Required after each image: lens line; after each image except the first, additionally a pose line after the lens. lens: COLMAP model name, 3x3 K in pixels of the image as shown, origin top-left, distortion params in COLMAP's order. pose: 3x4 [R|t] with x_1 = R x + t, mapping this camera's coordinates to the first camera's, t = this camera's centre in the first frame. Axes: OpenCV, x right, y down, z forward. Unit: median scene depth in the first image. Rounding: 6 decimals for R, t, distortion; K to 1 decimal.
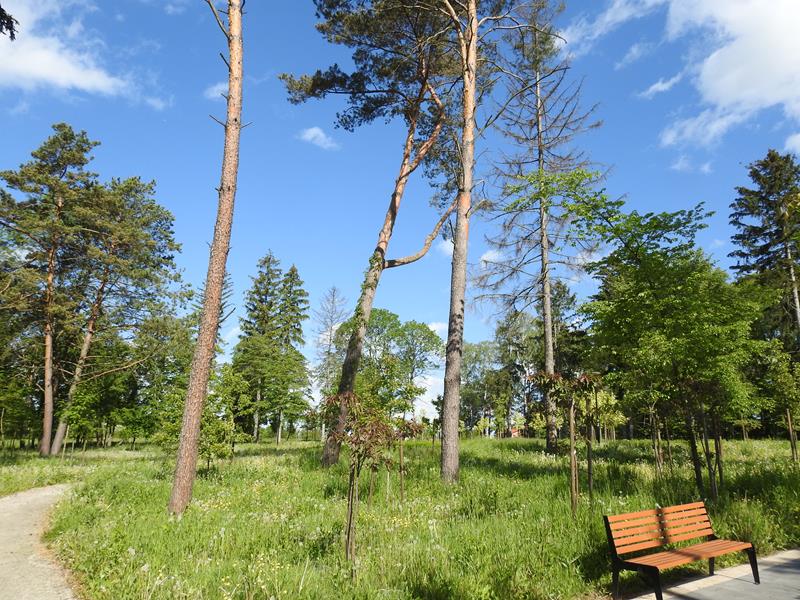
lens RADIAL K [[597.0, 0, 400.0], [0, 597.0, 300.0], [0, 0, 1]] dist [-0.004028, 0.004509]
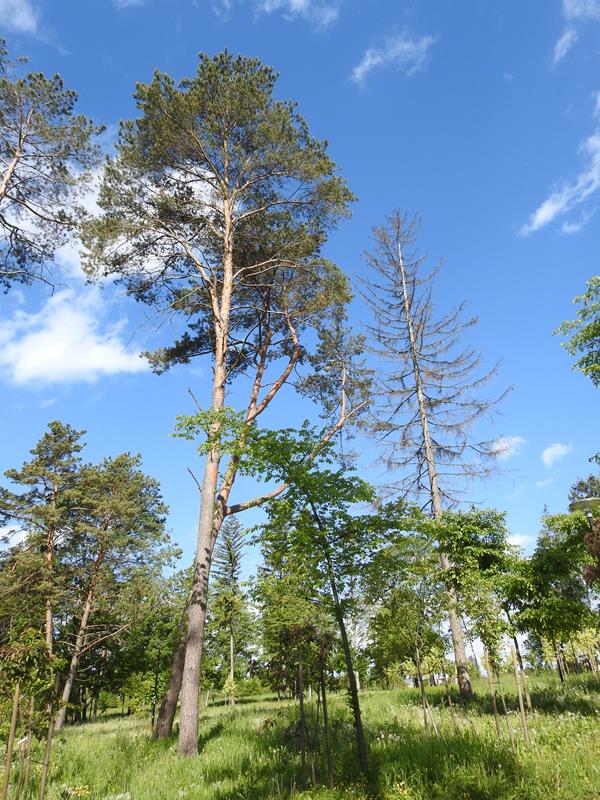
lens RADIAL K [[597.0, 0, 300.0], [0, 597.0, 400.0], [0, 0, 1]] dist [-0.004028, 0.004509]
pose [[0.942286, -0.202176, -0.266876, 0.233408], [0.140530, 0.962310, -0.232831, 0.006738], [0.303890, 0.181889, 0.935183, 0.038820]]
